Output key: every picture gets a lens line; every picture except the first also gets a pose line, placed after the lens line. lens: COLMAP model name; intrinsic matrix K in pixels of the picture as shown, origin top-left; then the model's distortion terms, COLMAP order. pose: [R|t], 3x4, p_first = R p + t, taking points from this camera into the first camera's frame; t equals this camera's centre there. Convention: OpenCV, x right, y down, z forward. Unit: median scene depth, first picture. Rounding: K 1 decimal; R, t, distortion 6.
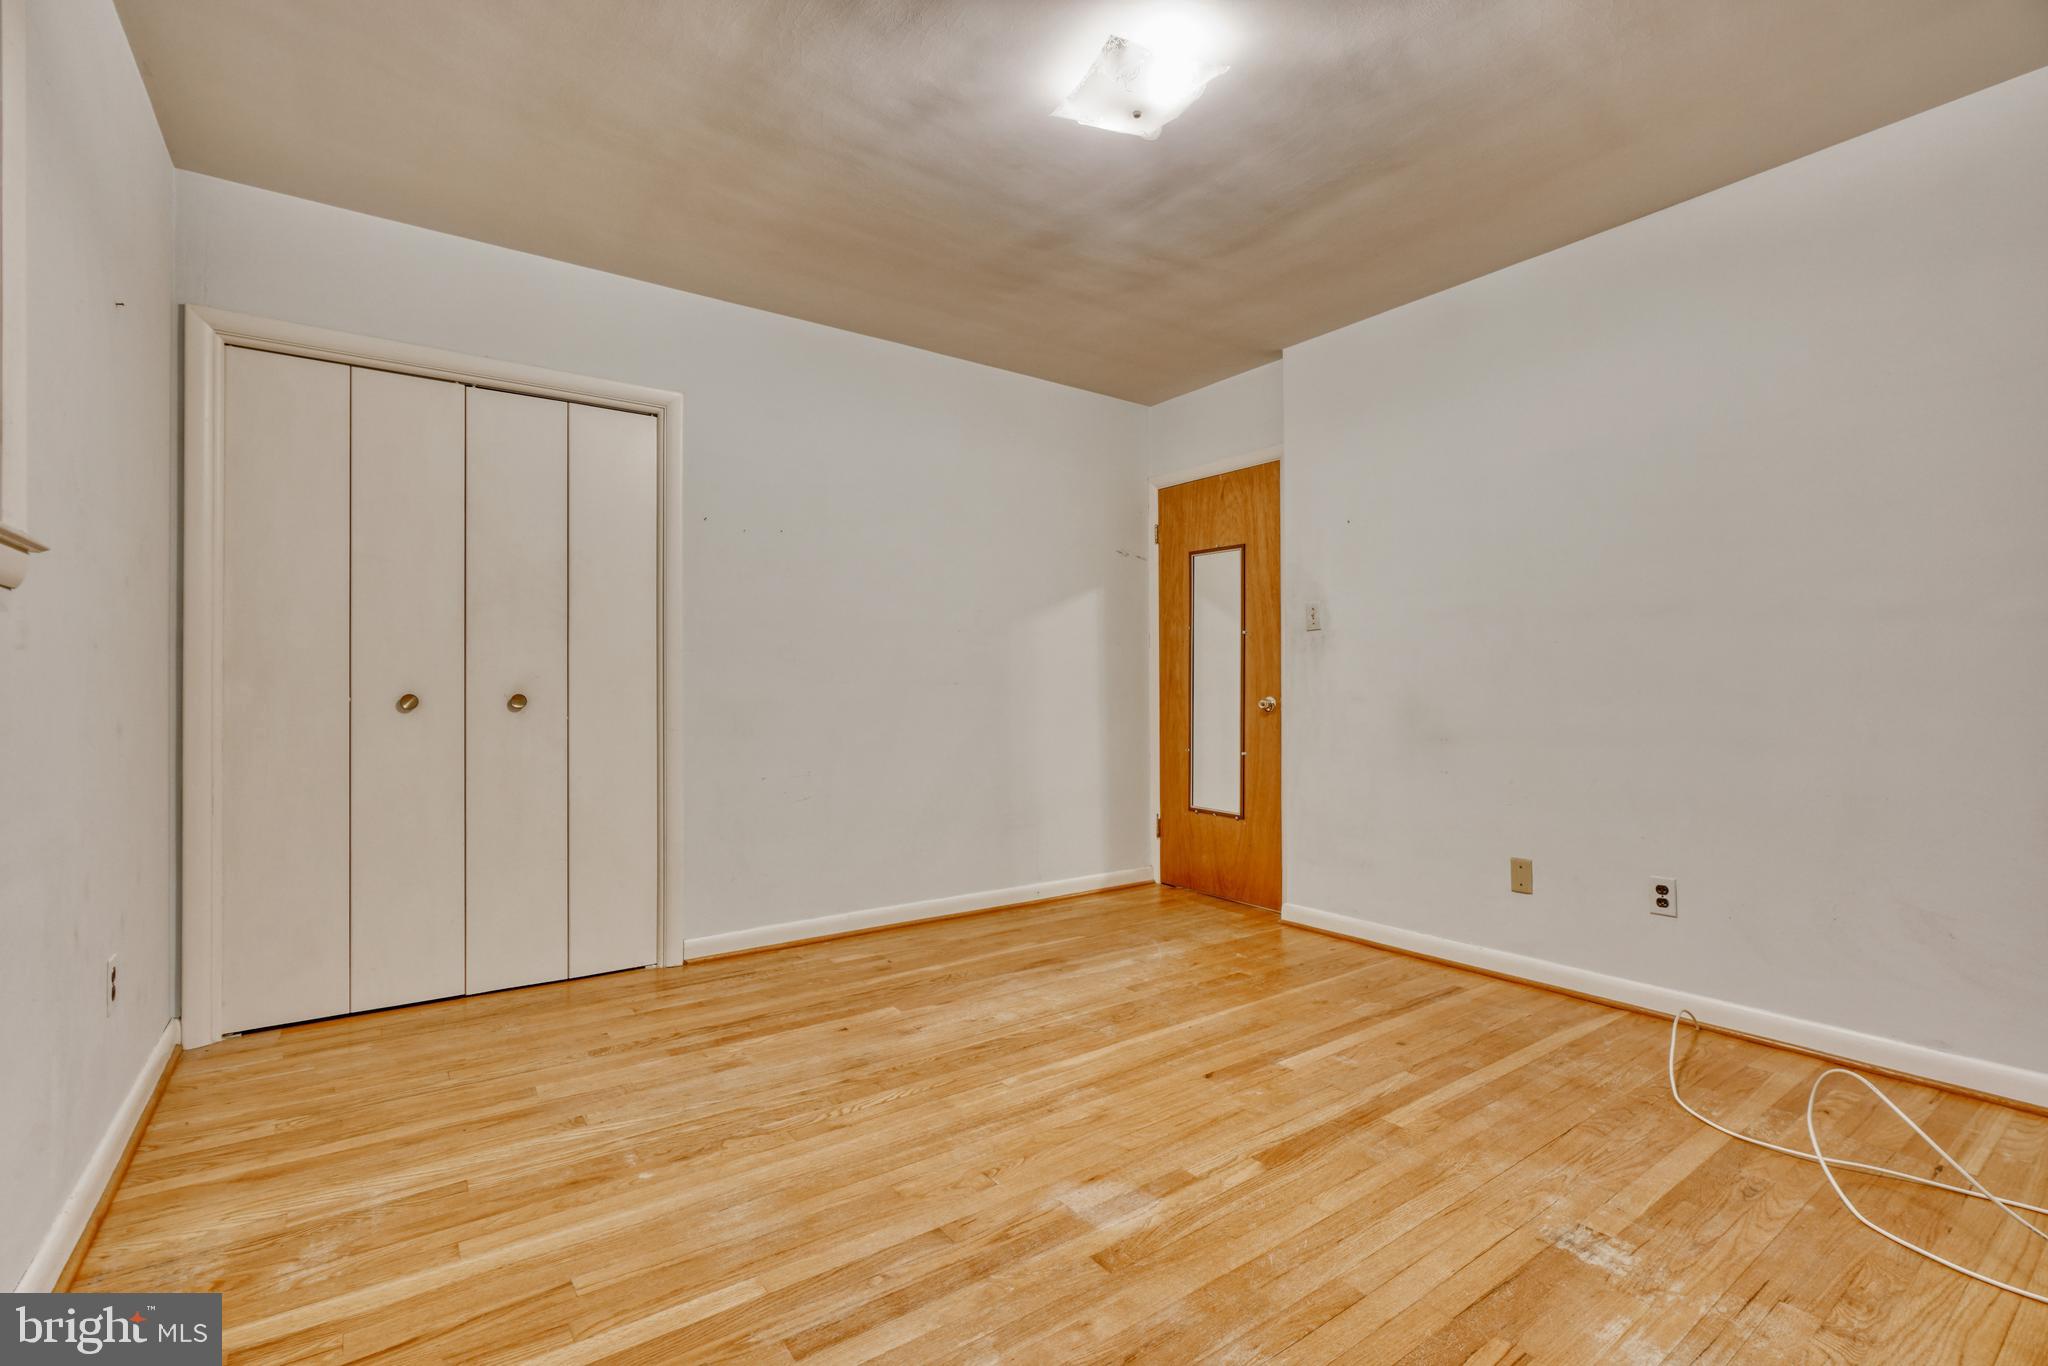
lens RADIAL K [[923.6, 0, 1016.0], [0, 923.6, 679.5], [0, 0, 1]] dist [-0.012441, 0.005518]
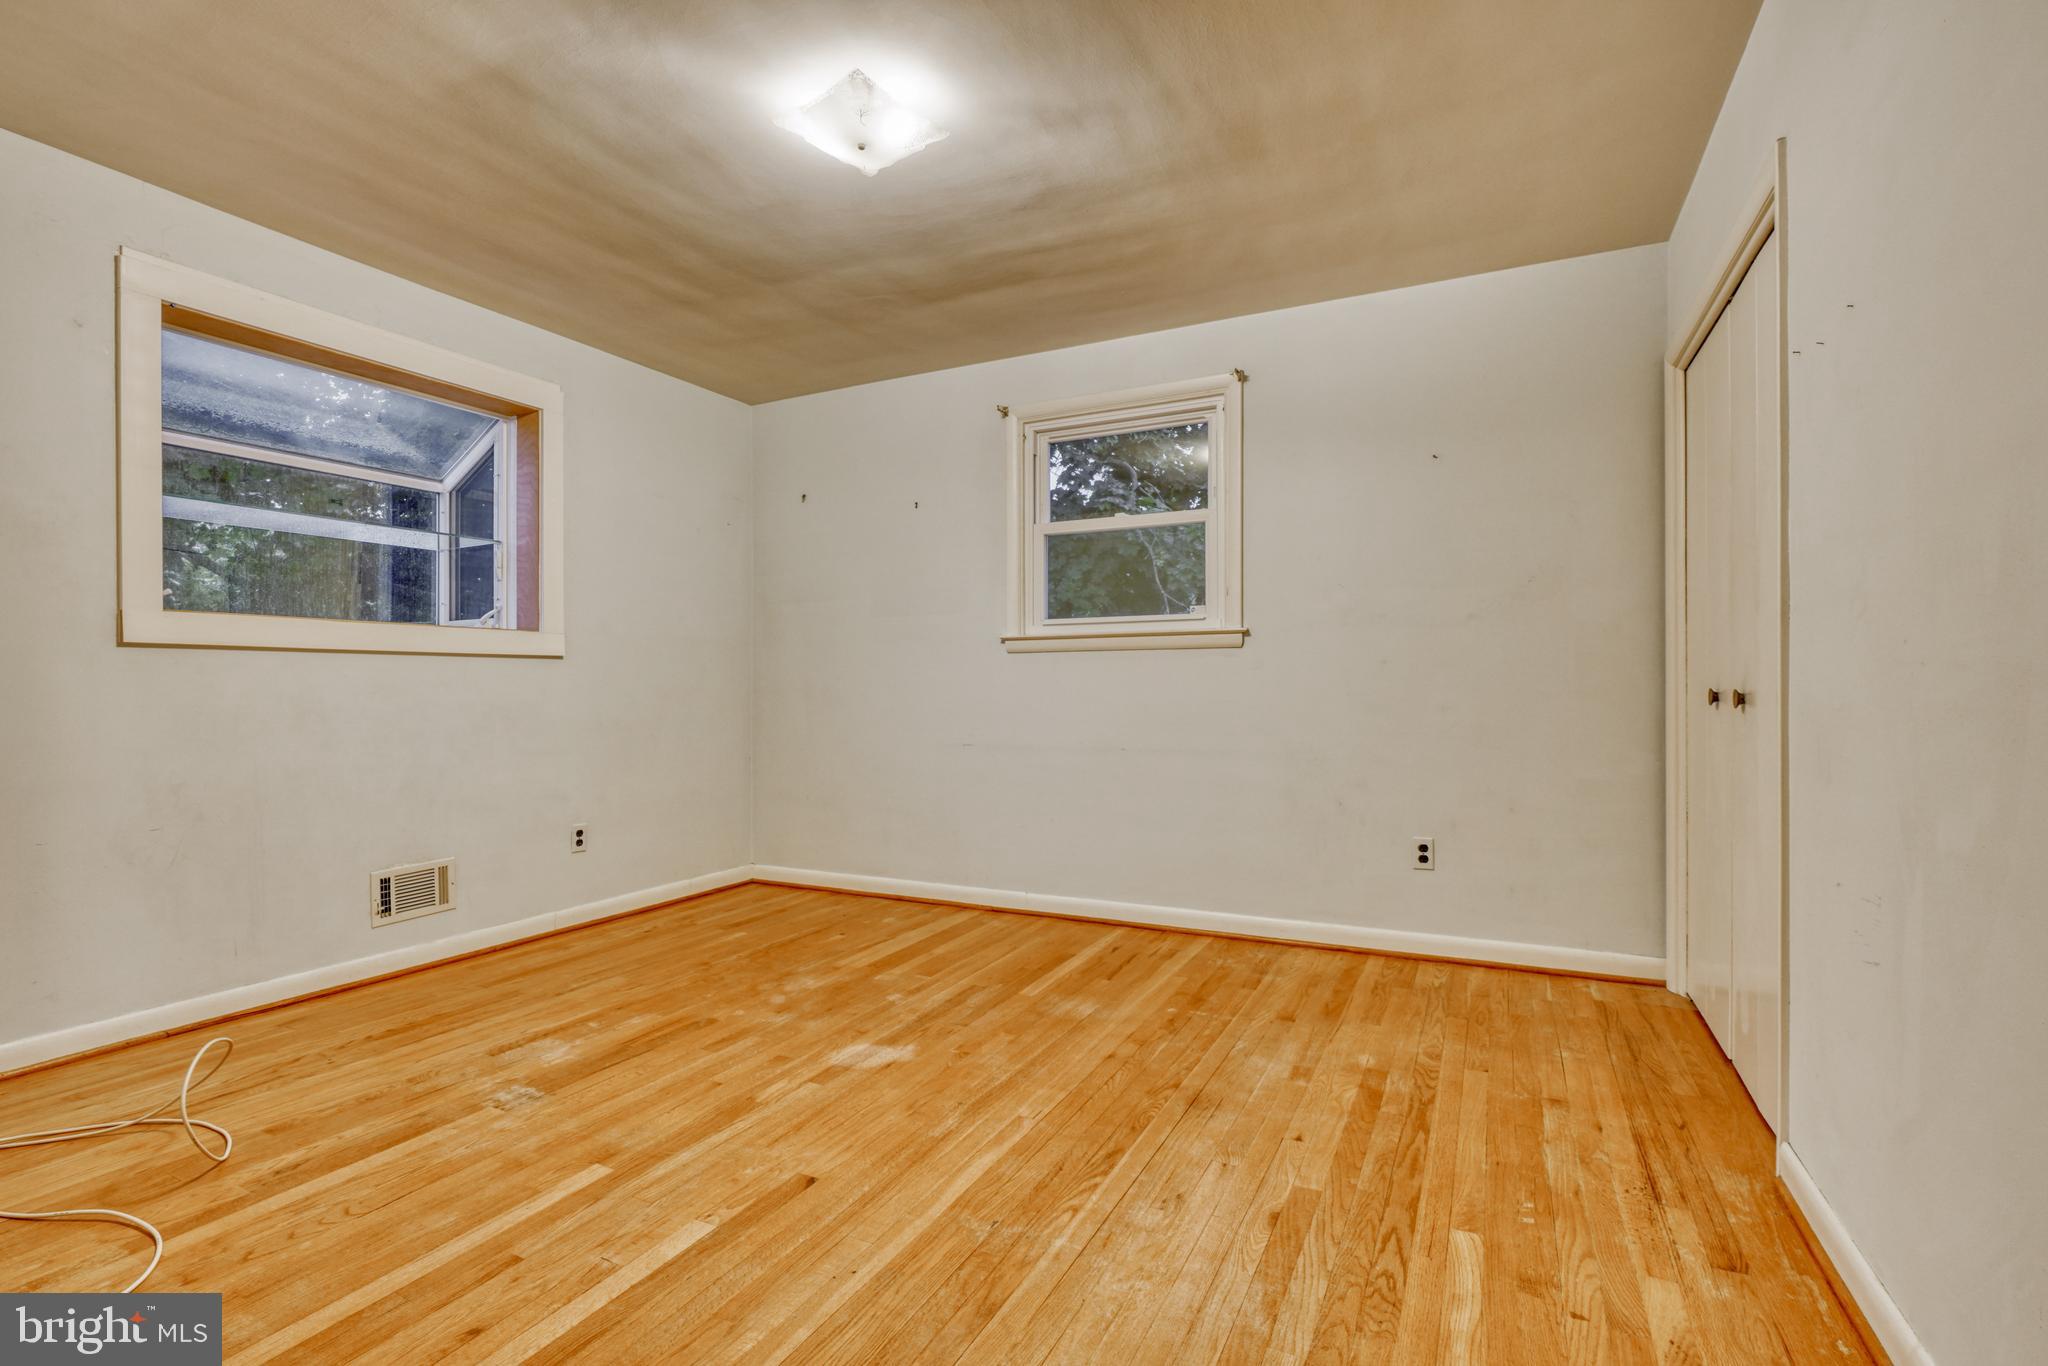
lens RADIAL K [[923.6, 0, 1019.7], [0, 923.6, 691.5], [0, 0, 1]] dist [-0.012441, 0.005518]
pose [[-0.885392, 0.006976, -0.464794, 0.448156], [0.009907, 0.999943, -0.003865, 0.018700], [0.464740, -0.008027, -0.885411, 1.931219]]
